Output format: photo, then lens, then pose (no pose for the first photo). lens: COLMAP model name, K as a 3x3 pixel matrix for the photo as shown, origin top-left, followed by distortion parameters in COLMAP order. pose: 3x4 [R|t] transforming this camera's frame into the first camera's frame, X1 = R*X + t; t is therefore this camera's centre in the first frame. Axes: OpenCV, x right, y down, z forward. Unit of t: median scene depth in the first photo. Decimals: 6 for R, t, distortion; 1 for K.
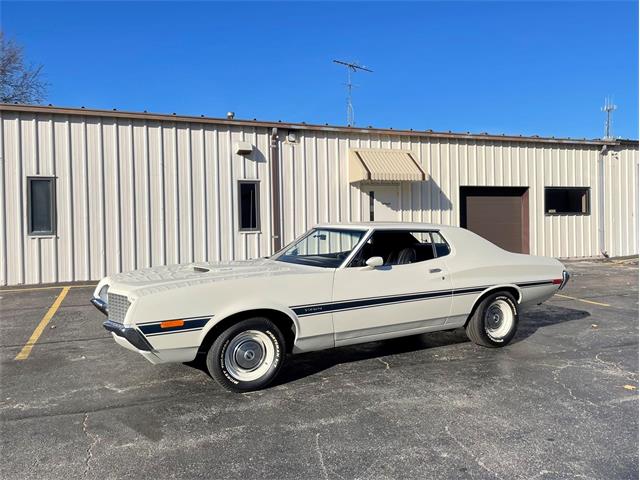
lens RADIAL K [[553.1, 0, 329.3], [0, 553.1, 242.5], [0, 0, 1]] dist [0.074248, -0.082470]
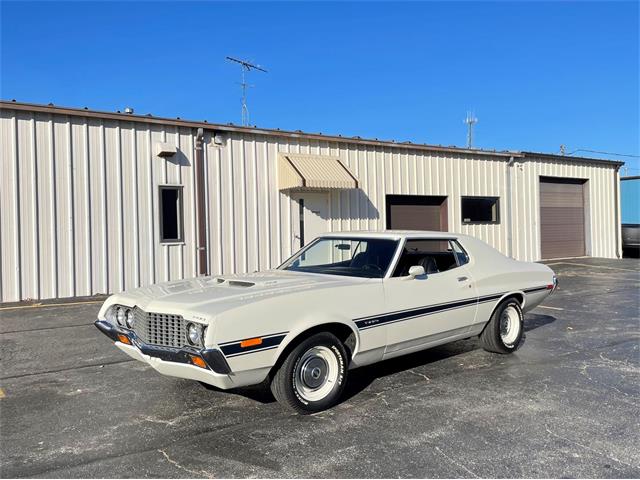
lens RADIAL K [[598.8, 0, 331.9], [0, 598.8, 239.1], [0, 0, 1]] dist [0.040315, 0.000000]
pose [[0.970134, -0.008792, 0.242409, -0.136009], [0.015160, 0.999587, -0.024418, 0.001091], [-0.242094, 0.027364, 0.969867, 0.004274]]
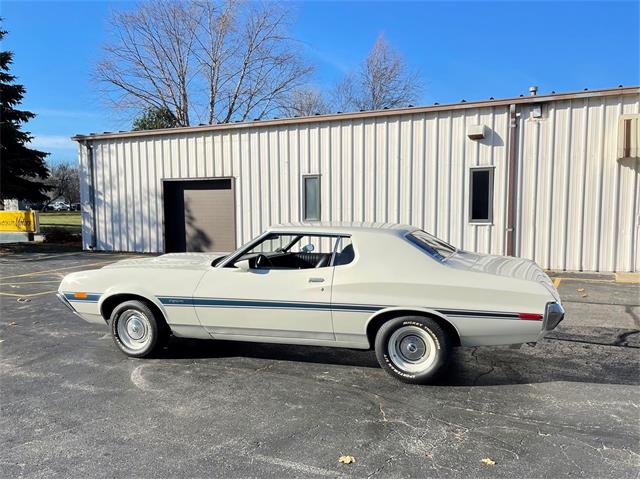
lens RADIAL K [[553.1, 0, 315.3], [0, 553.1, 267.7], [0, 0, 1]] dist [0.074248, -0.082470]
pose [[0.644264, 0.088544, -0.759661, 0.412326], [-0.028883, 0.995384, 0.091523, -0.024255], [0.764258, -0.037024, 0.643847, 0.198426]]
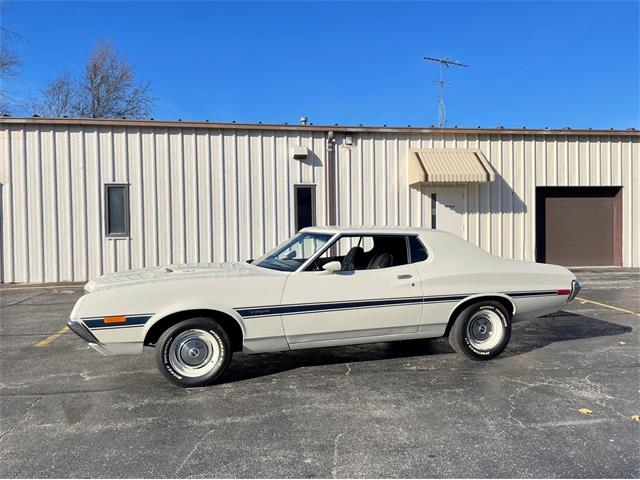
lens RADIAL K [[553.1, 0, 321.6], [0, 553.1, 269.1], [0, 0, 1]] dist [0.074248, -0.082470]
pose [[0.972715, 0.020019, -0.231138, 0.128116], [-0.010564, 0.999059, 0.042072, -0.000691], [0.231762, -0.038482, 0.972011, 0.015886]]
